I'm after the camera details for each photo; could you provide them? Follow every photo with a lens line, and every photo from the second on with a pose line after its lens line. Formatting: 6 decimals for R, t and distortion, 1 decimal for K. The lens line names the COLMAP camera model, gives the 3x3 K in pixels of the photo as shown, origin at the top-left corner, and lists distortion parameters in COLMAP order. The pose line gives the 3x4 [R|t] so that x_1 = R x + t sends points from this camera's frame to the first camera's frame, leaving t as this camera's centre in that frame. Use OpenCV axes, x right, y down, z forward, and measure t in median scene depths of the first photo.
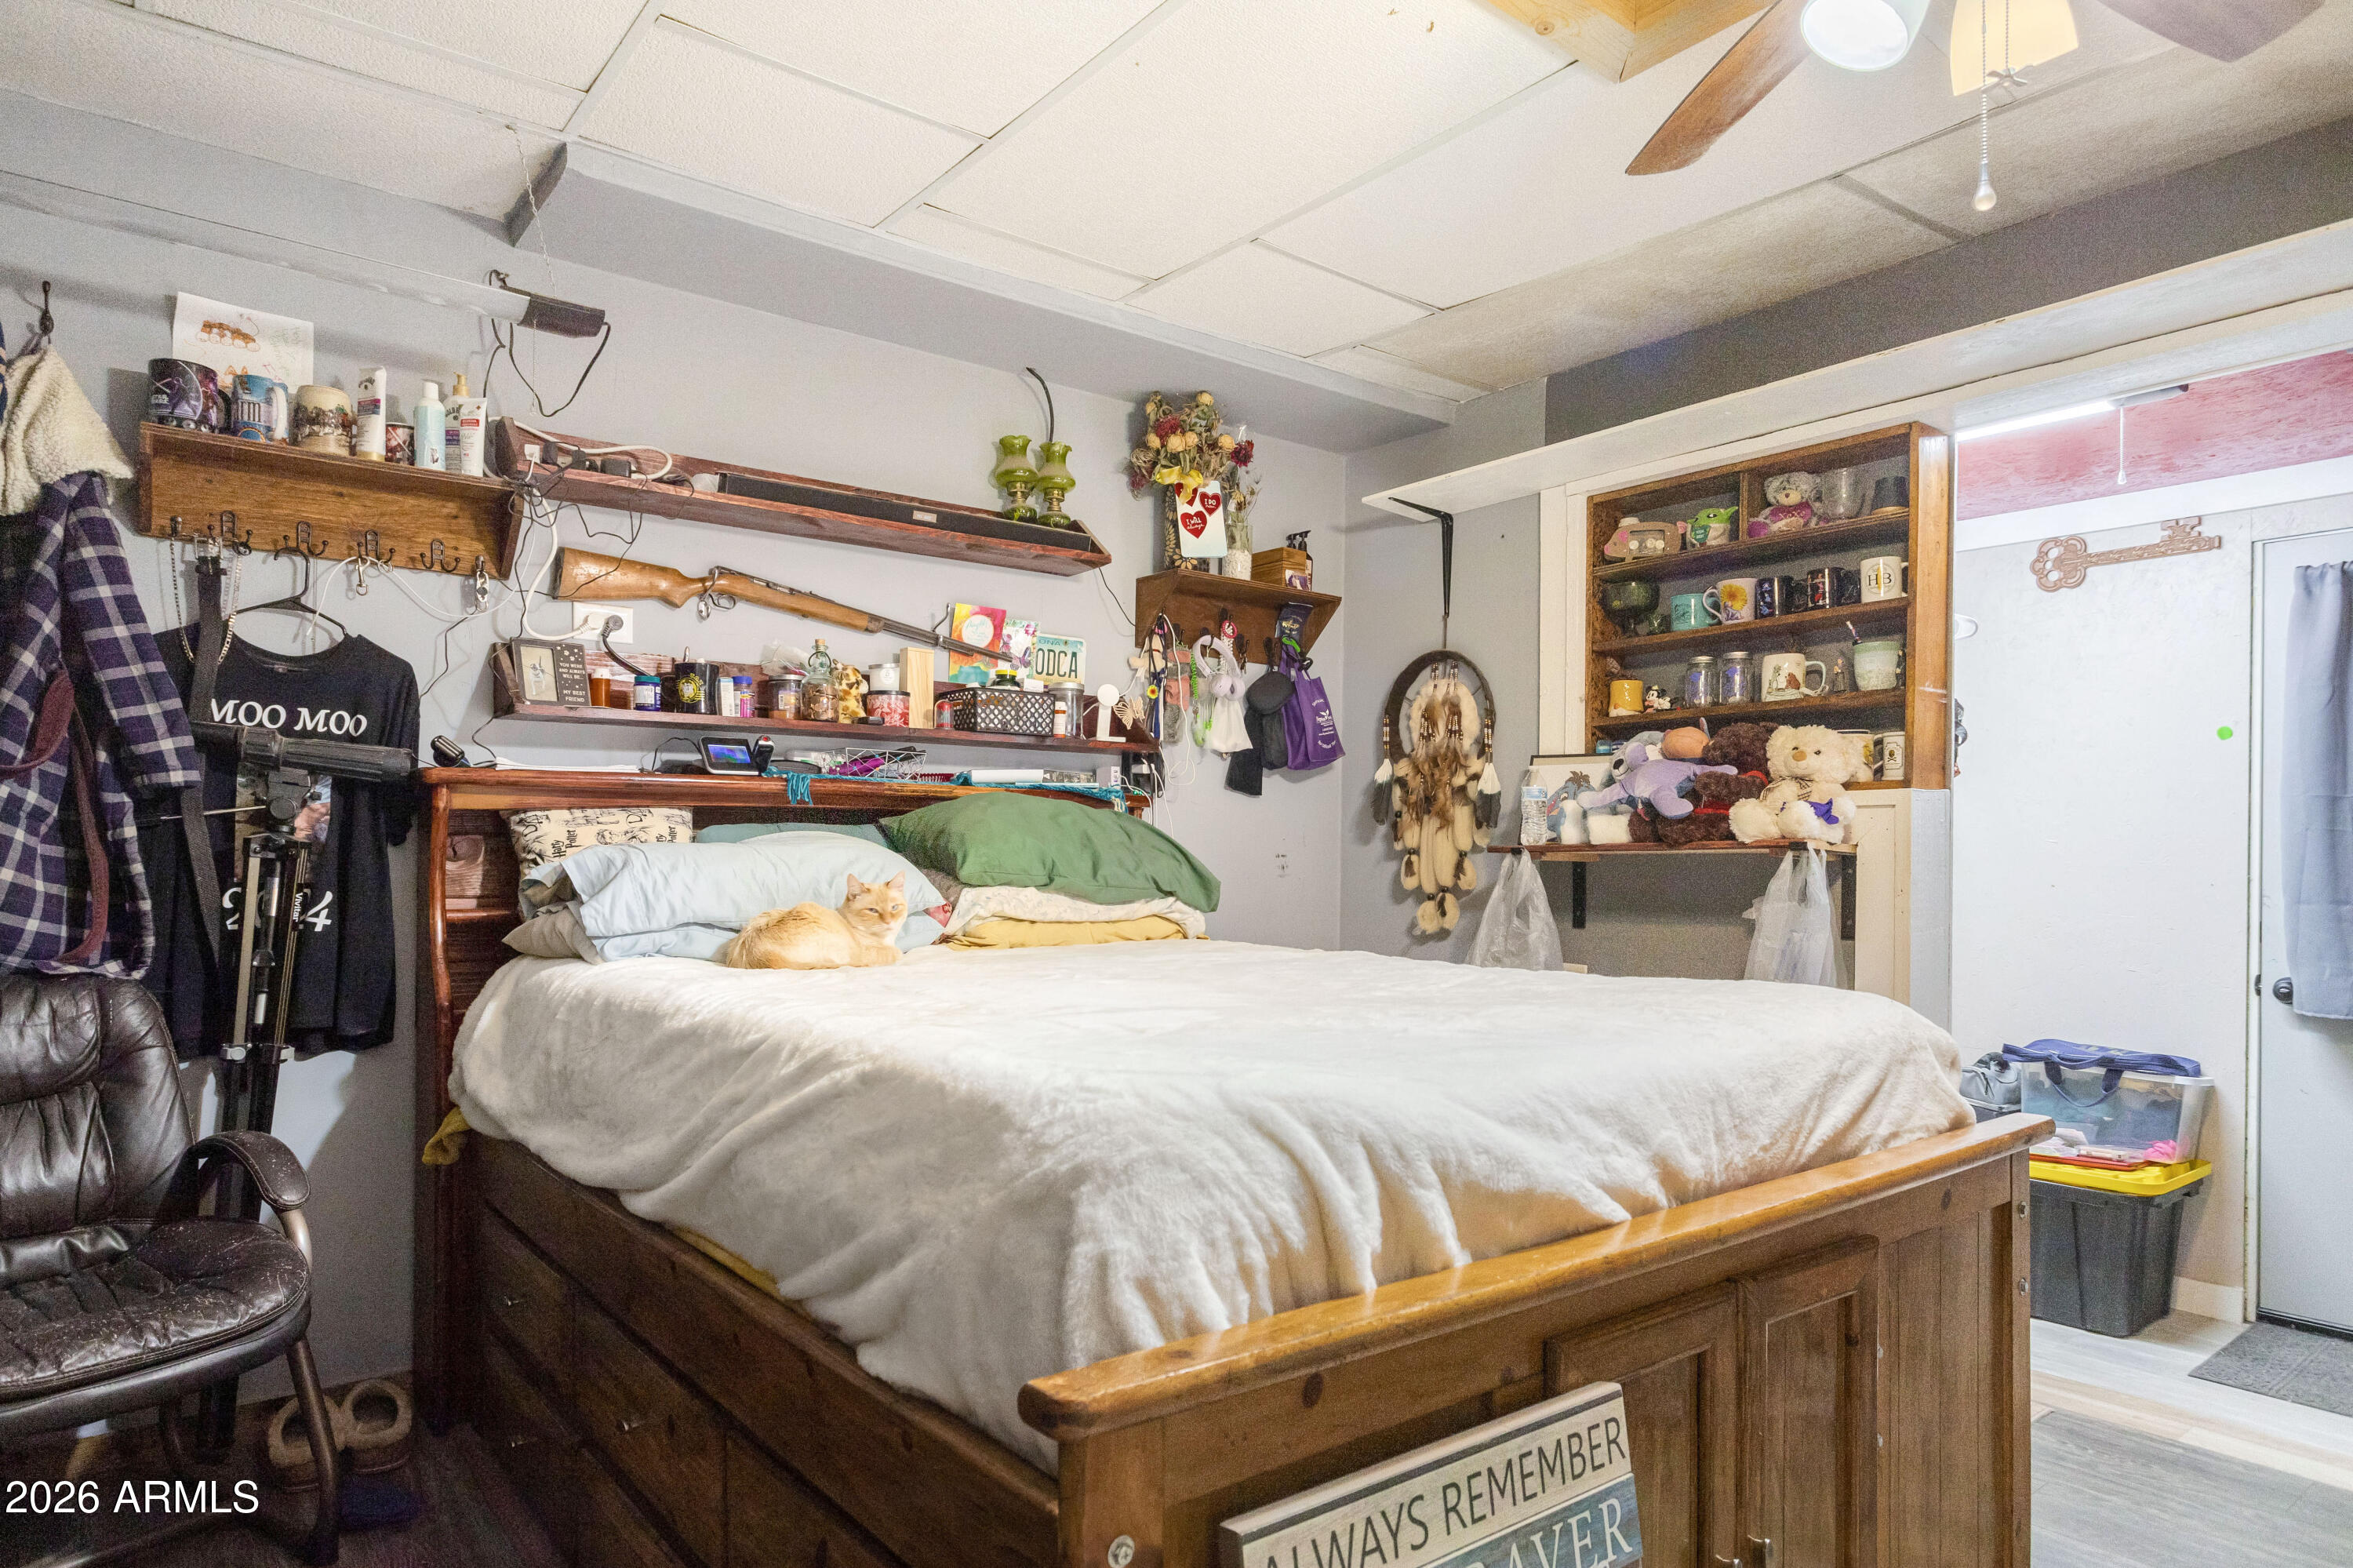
lens RADIAL K [[1354.8, 0, 1173.7], [0, 1354.8, 860.5], [0, 0, 1]] dist [0.002537, 0.001632]
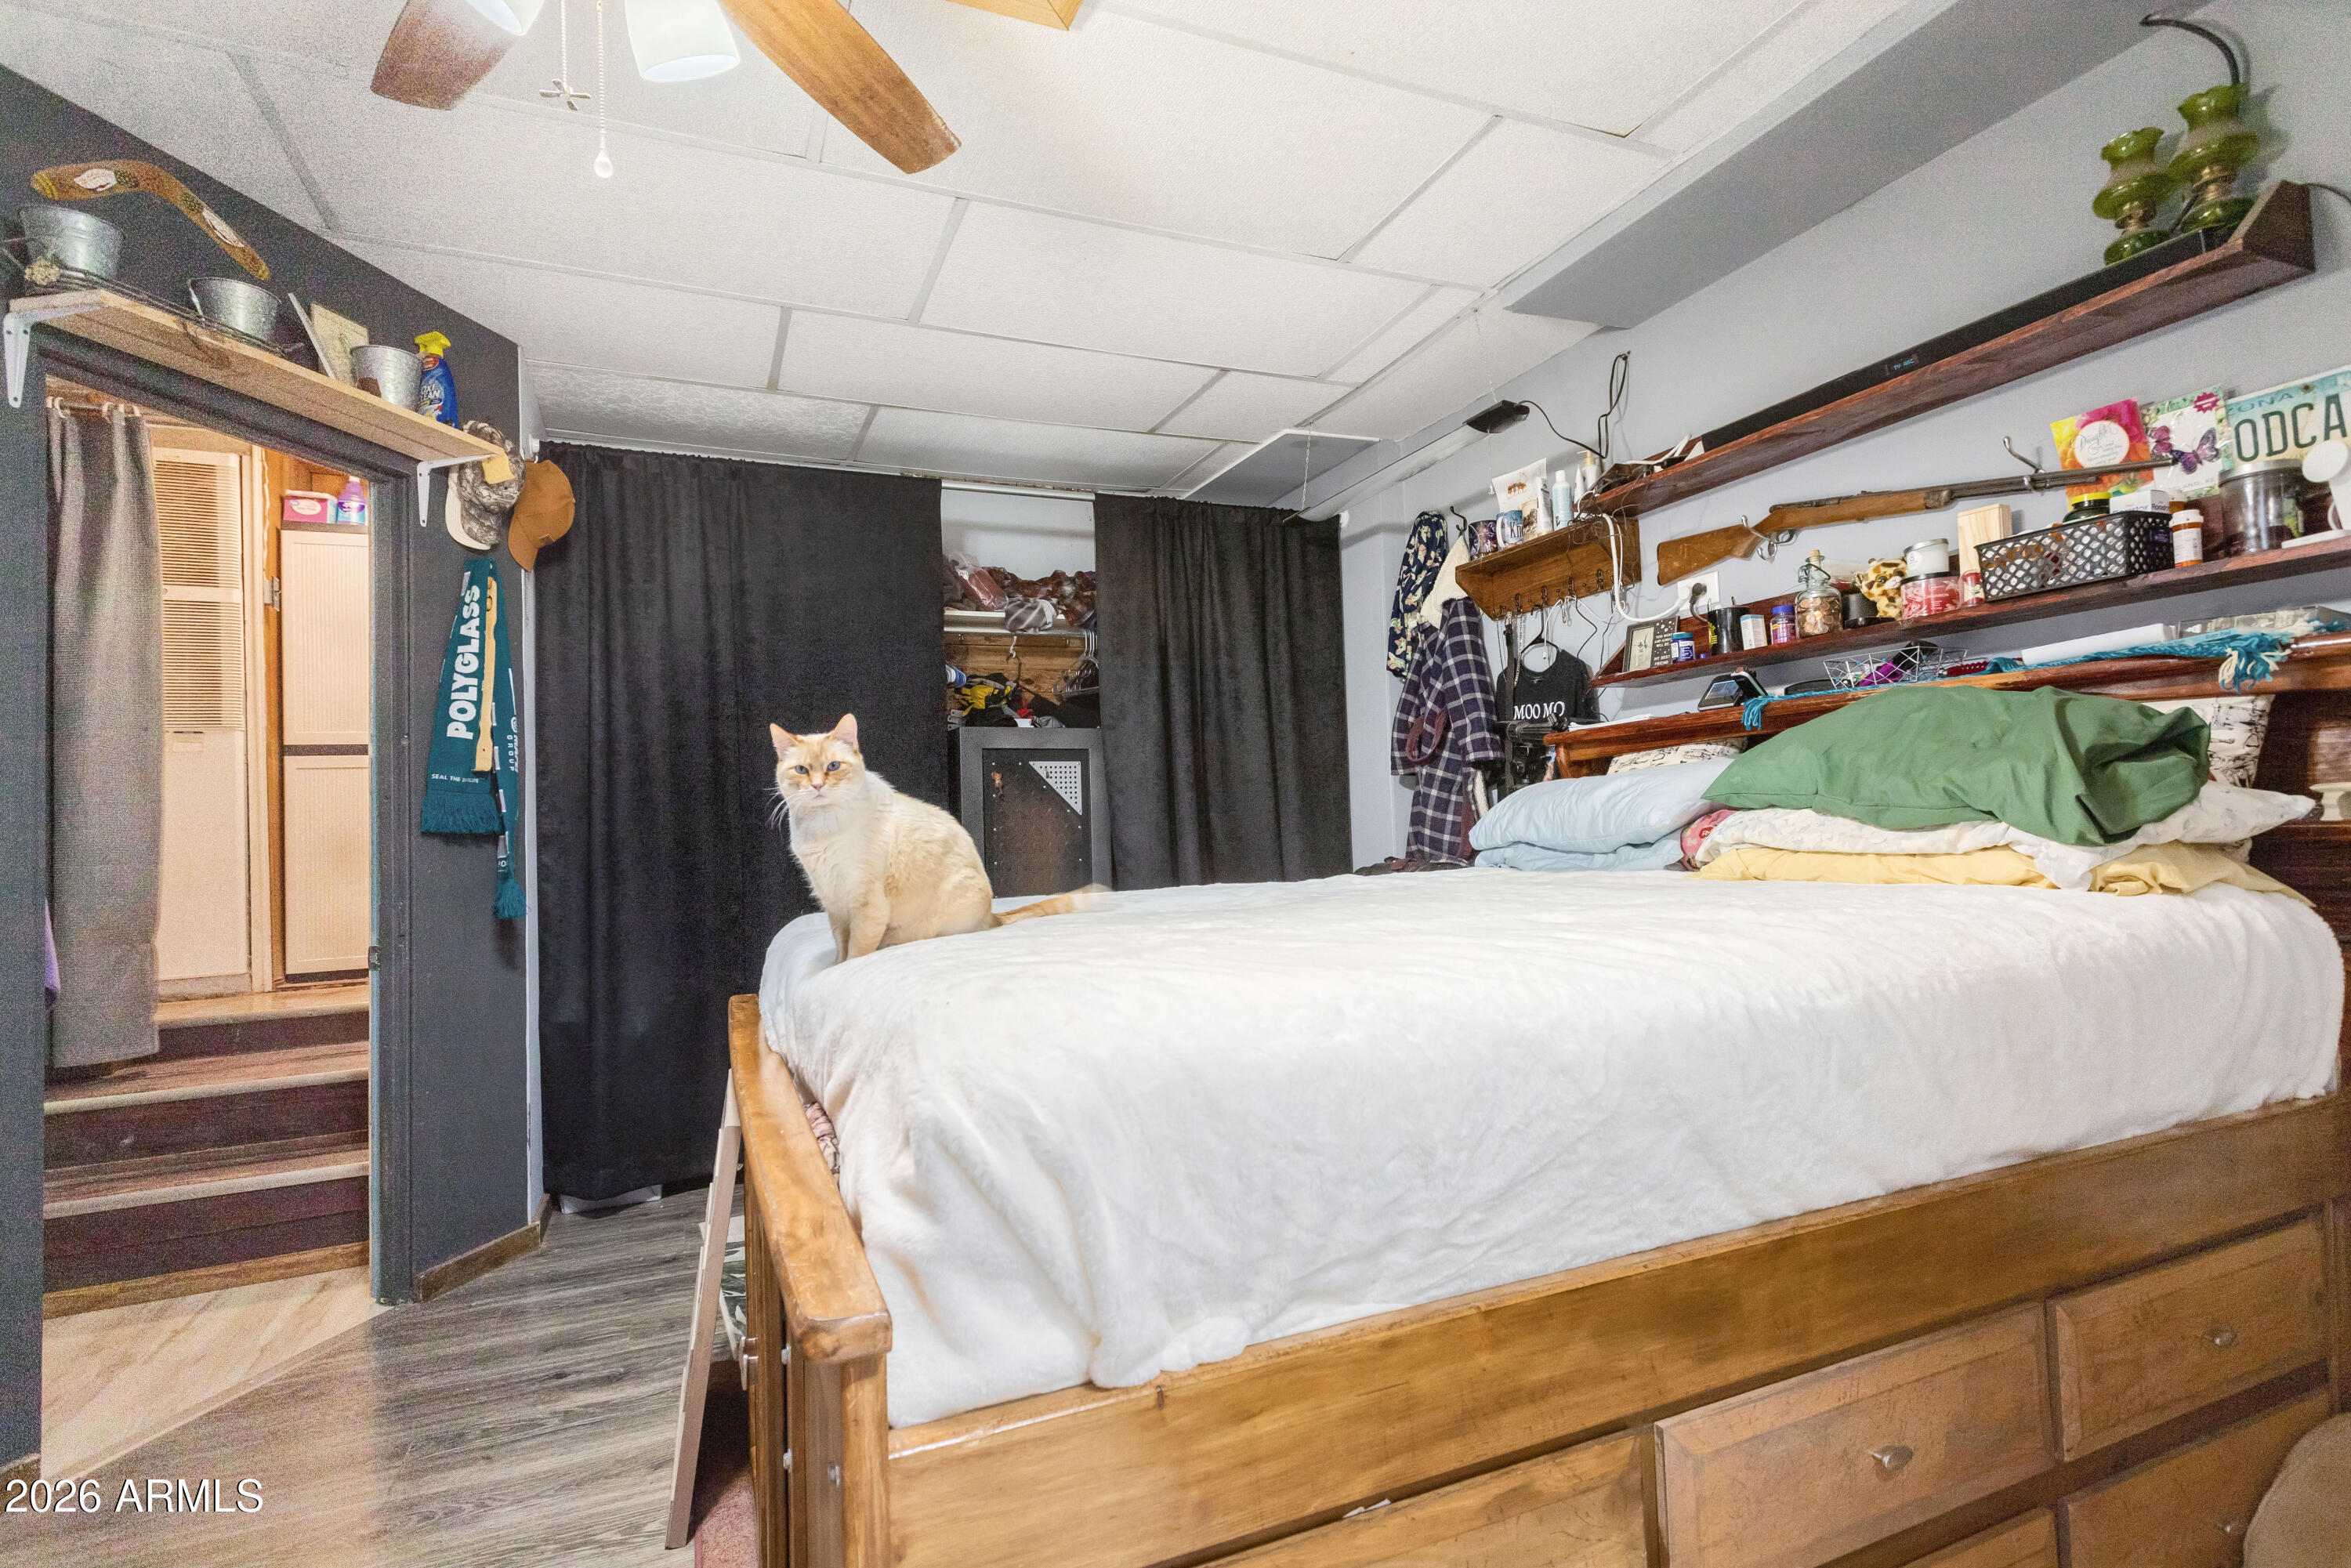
lens RADIAL K [[1155.1, 0, 1176.9], [0, 1155.1, 793.9], [0, 0, 1]] dist [0.005657, 0.000935]
pose [[-0.272625, -0.026875, -0.961745, 0.701221], [0.025613, 0.999053, -0.035178, 0.026493], [0.961779, -0.034224, -0.271678, 0.868015]]
